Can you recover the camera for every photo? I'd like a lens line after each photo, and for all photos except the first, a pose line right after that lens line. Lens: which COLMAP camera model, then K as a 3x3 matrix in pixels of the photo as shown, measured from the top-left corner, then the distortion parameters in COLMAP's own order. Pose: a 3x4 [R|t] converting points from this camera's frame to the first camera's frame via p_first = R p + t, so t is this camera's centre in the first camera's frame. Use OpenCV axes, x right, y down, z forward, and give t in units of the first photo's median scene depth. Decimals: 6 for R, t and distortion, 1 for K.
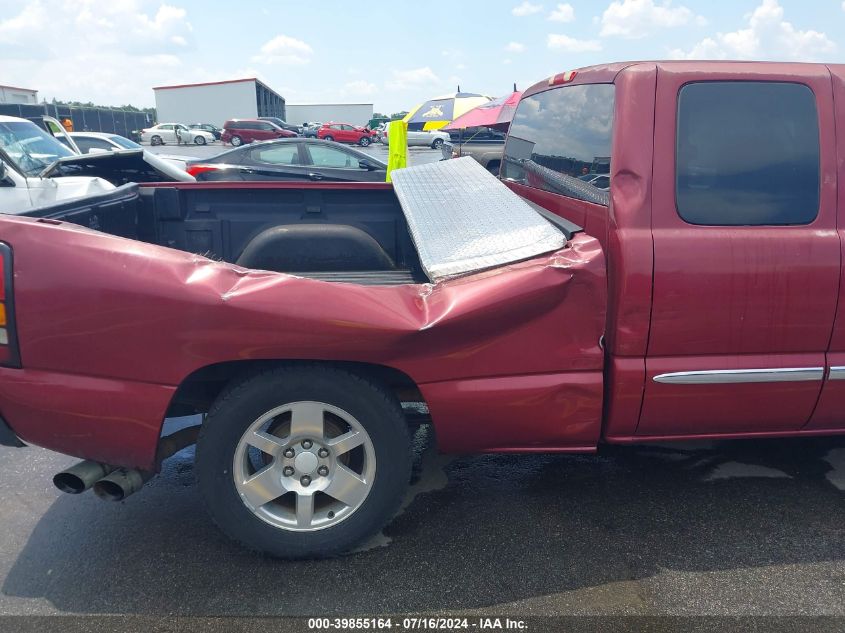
lens RADIAL K [[651.9, 0, 422.5], [0, 651.9, 316.5], [0, 0, 1]] dist [0.068394, -0.104152]
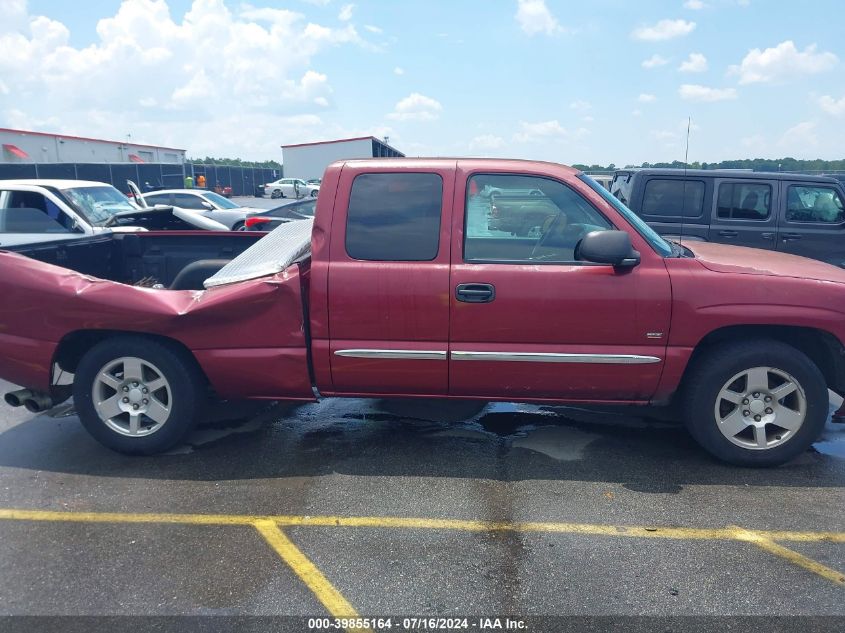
lens RADIAL K [[651.9, 0, 422.5], [0, 651.9, 316.5], [0, 0, 1]] dist [0.068394, -0.104152]
pose [[0.983159, 0.028616, -0.180497, 0.843824], [-0.041615, 0.996772, -0.068651, 0.104866], [0.177950, 0.075006, 0.981177, -0.545223]]
